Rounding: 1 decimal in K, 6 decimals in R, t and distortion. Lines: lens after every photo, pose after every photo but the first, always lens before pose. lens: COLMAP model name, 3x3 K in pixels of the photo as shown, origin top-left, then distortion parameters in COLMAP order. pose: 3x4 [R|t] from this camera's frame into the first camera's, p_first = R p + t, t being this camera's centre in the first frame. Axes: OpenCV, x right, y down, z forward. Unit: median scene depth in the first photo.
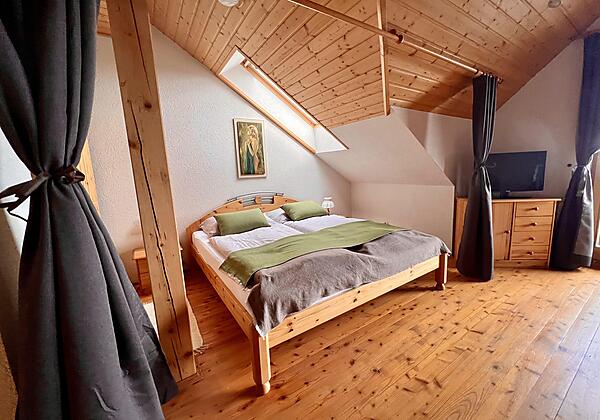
lens RADIAL K [[240.4, 0, 300.0], [0, 240.4, 210.0], [0, 0, 1]] dist [0.000105, 0.000021]
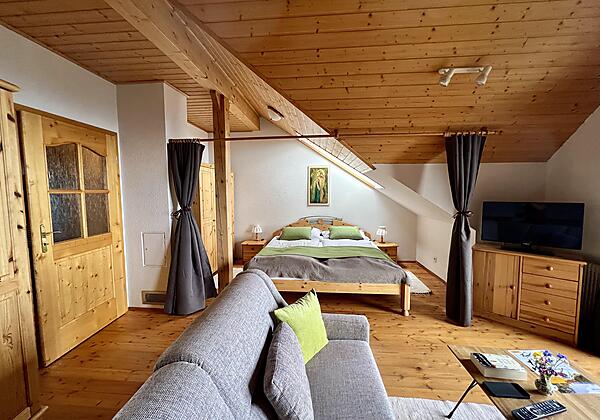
lens RADIAL K [[240.4, 0, 300.0], [0, 240.4, 210.0], [0, 0, 1]] dist [0.000105, 0.000021]
pose [[0.790211, 0.088400, -0.606426, 0.729938], [-0.129457, 0.991290, -0.024188, -0.072323], [0.599006, 0.097620, 0.794772, -0.245204]]
